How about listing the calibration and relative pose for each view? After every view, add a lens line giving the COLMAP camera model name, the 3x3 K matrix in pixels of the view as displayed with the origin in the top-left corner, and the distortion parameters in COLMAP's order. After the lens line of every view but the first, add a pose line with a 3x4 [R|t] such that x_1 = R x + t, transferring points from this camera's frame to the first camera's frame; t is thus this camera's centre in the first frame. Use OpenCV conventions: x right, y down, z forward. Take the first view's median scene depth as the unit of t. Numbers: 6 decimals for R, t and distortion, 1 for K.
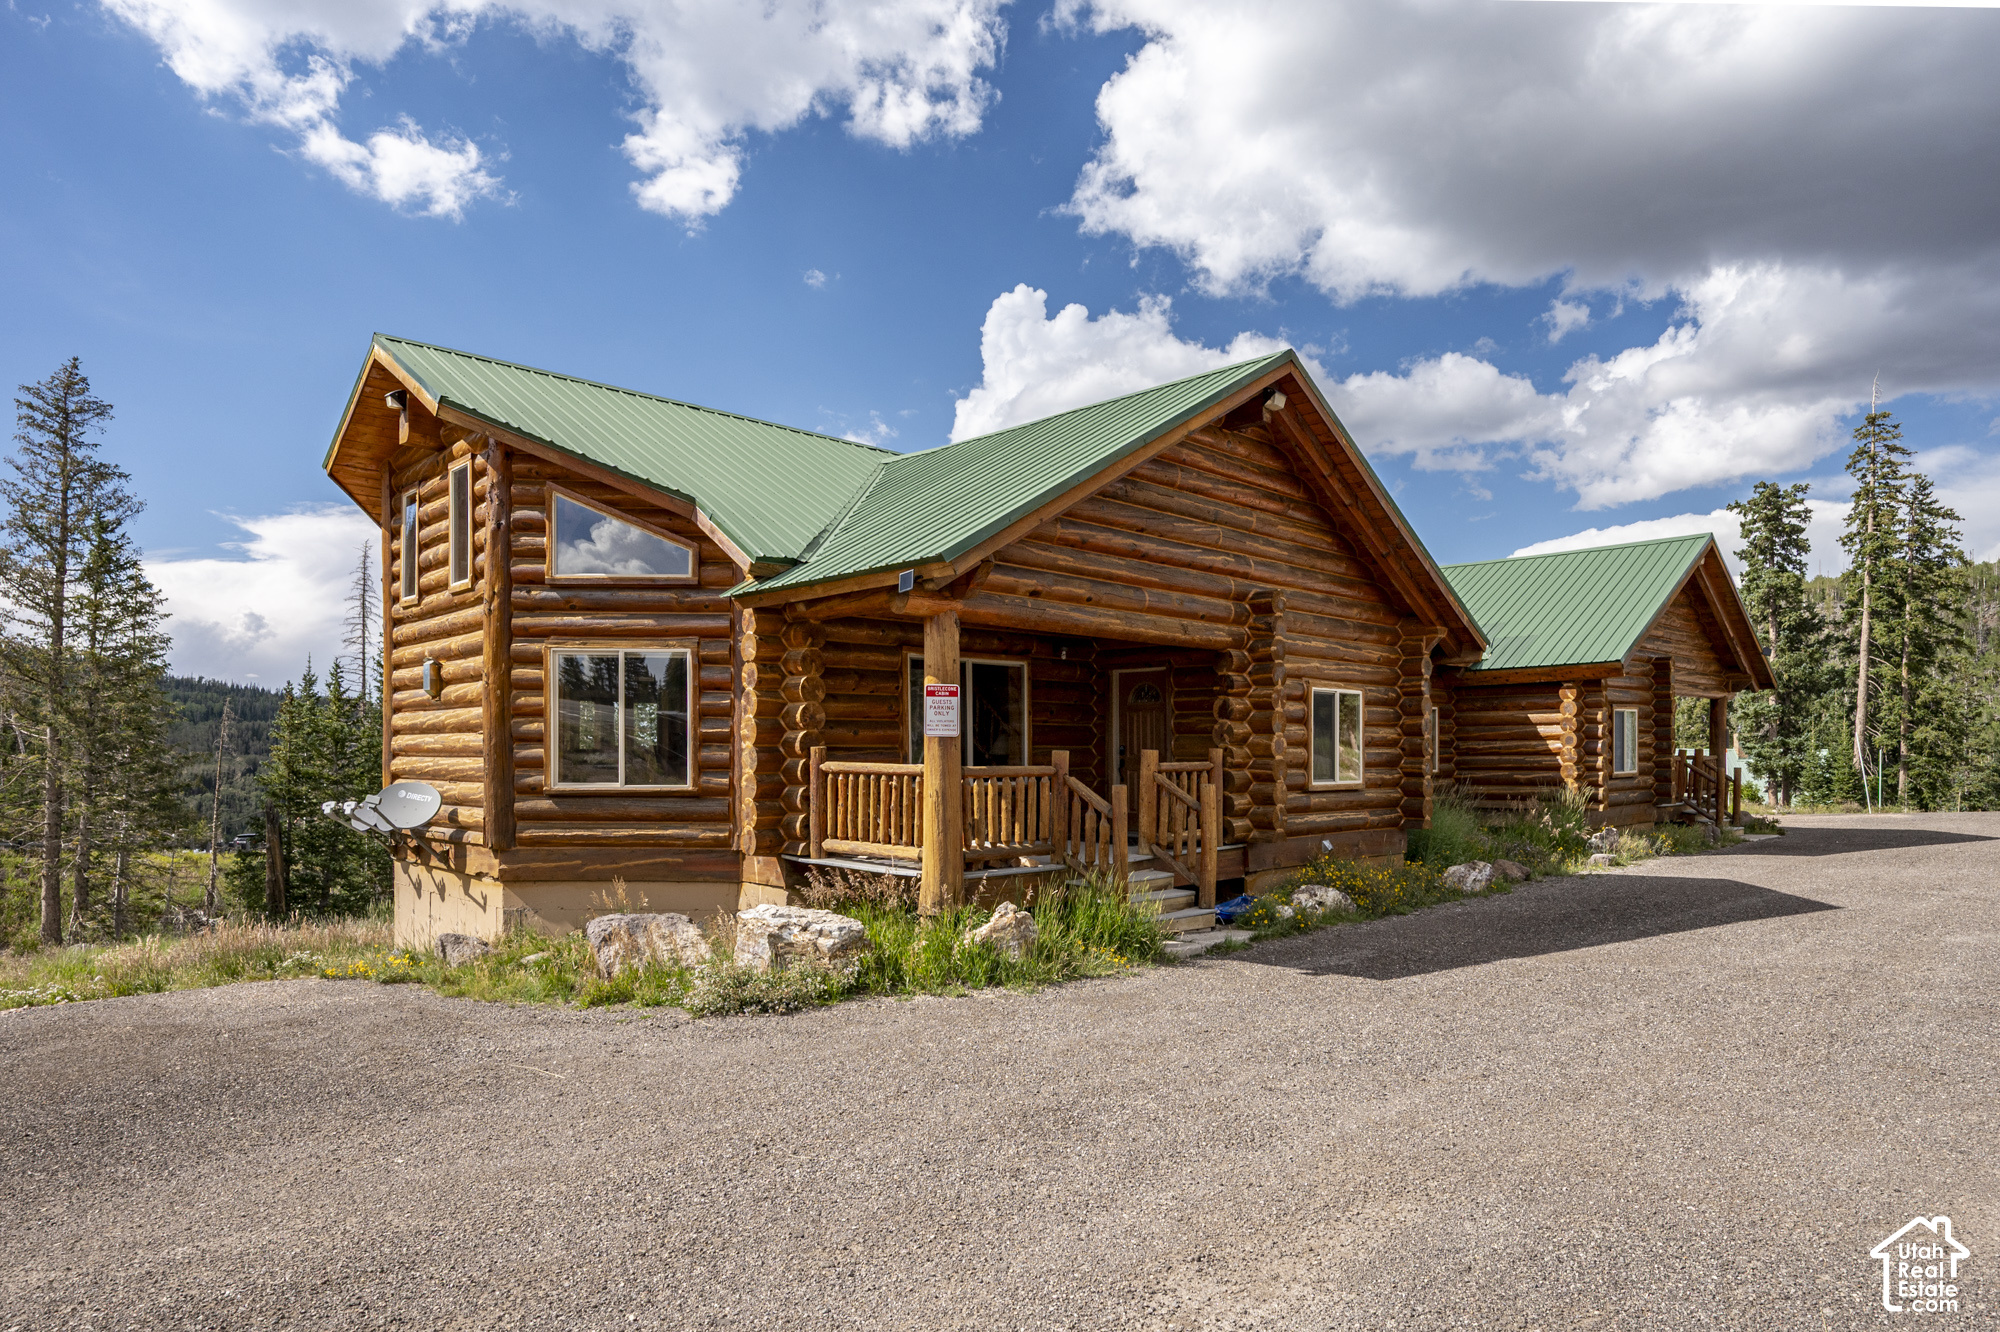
lens RADIAL K [[1469.8, 0, 1000.0], [0, 1469.8, 666.0], [0, 0, 1]] dist [0.003945, 0.000200]
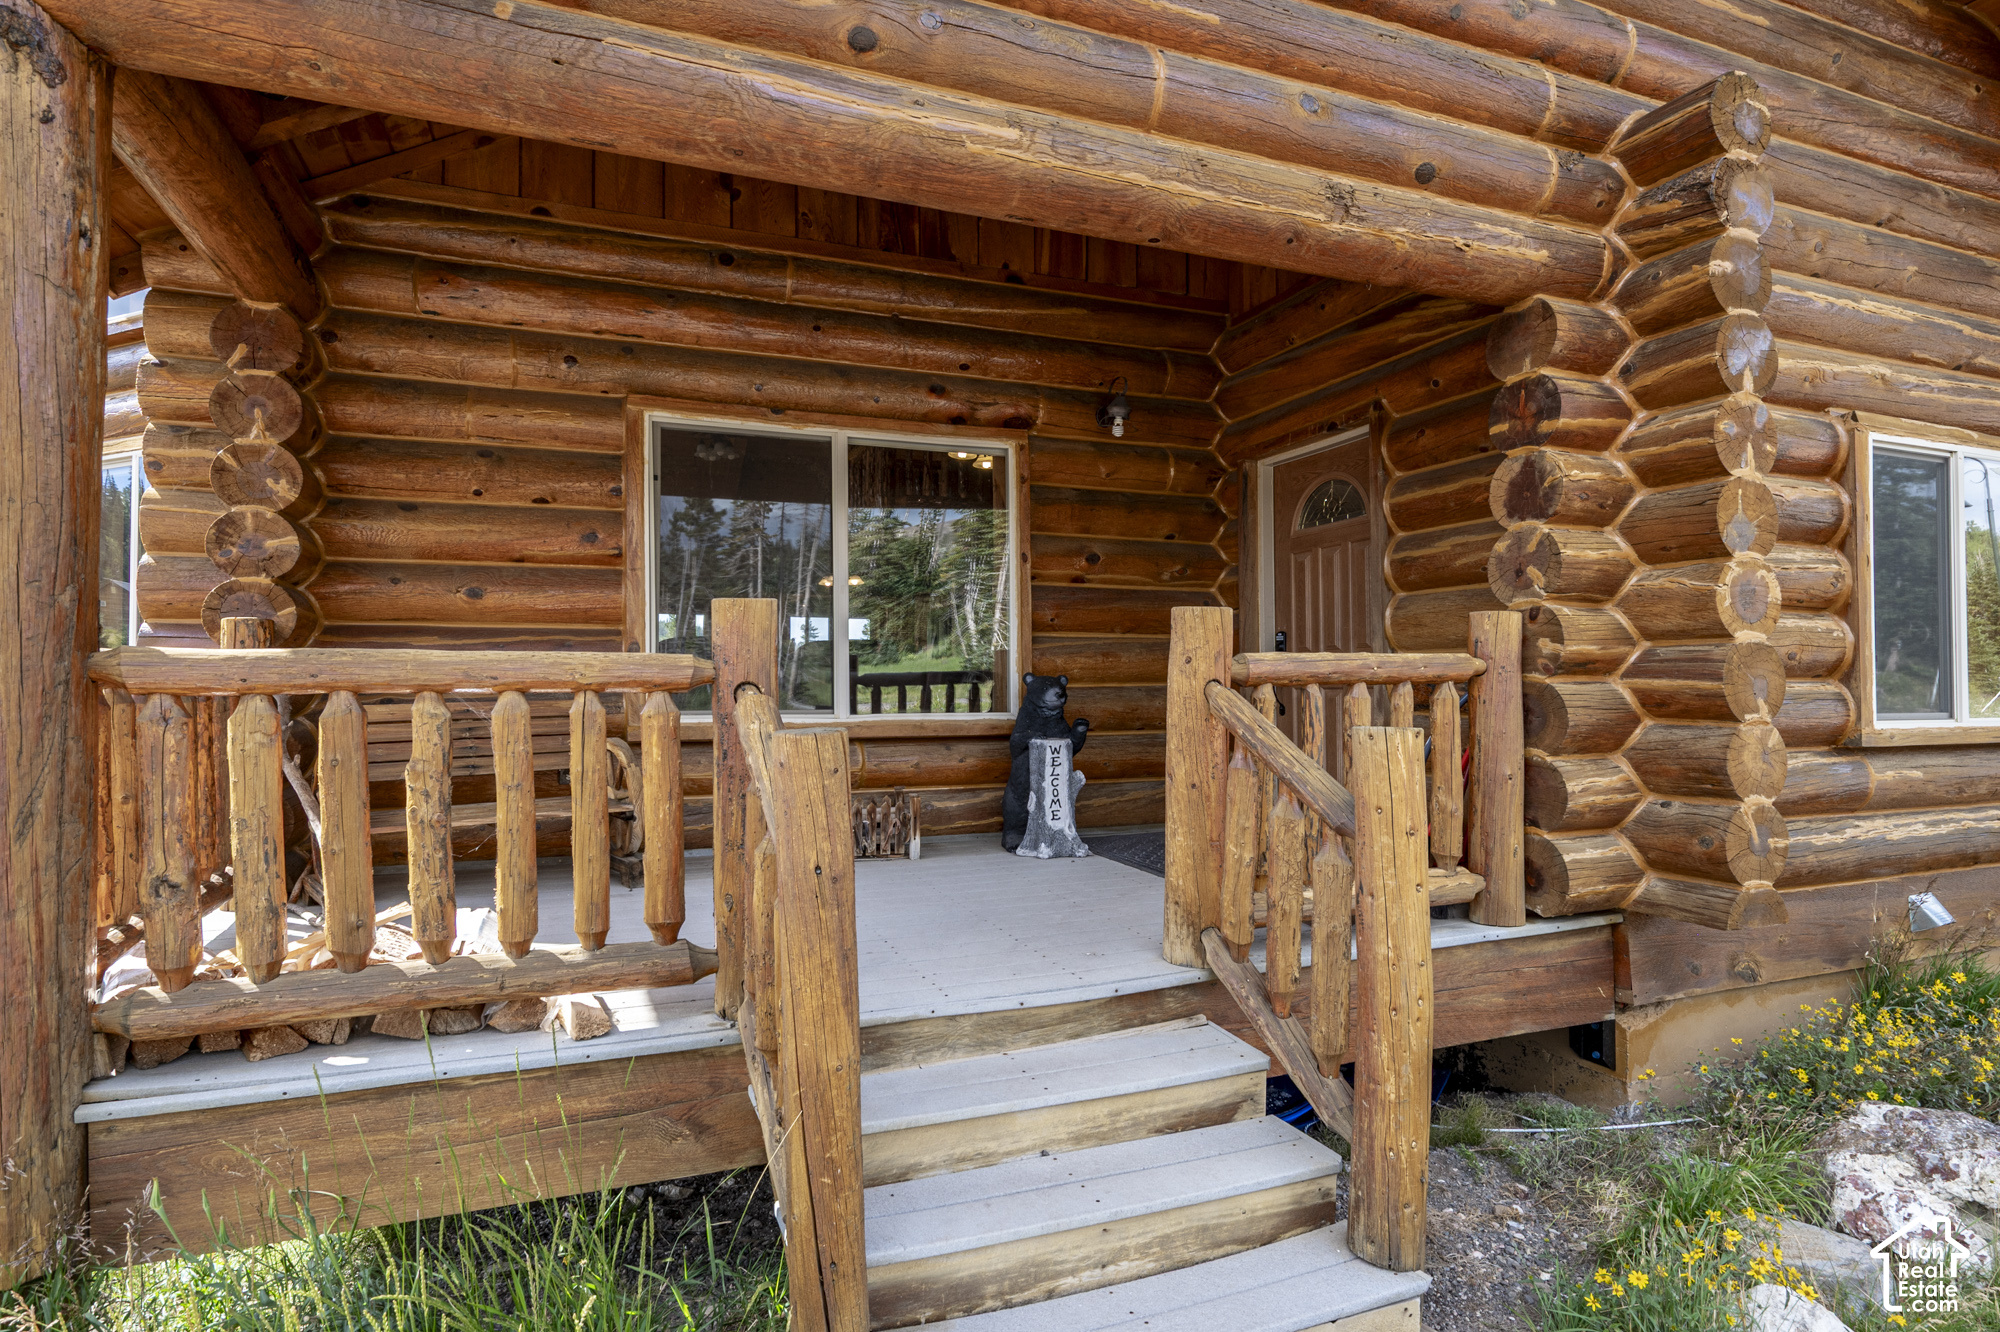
lens RADIAL K [[870.7, 0, 1000.0], [0, 870.7, 666.0], [0, 0, 1]] dist [-0.001793, -0.000759]
pose [[0.878021, -0.017225, -0.478312, 0.141364], [0.030357, 0.999344, 0.019736, 0.060195], [0.477659, -0.031848, 0.877968, 0.777146]]
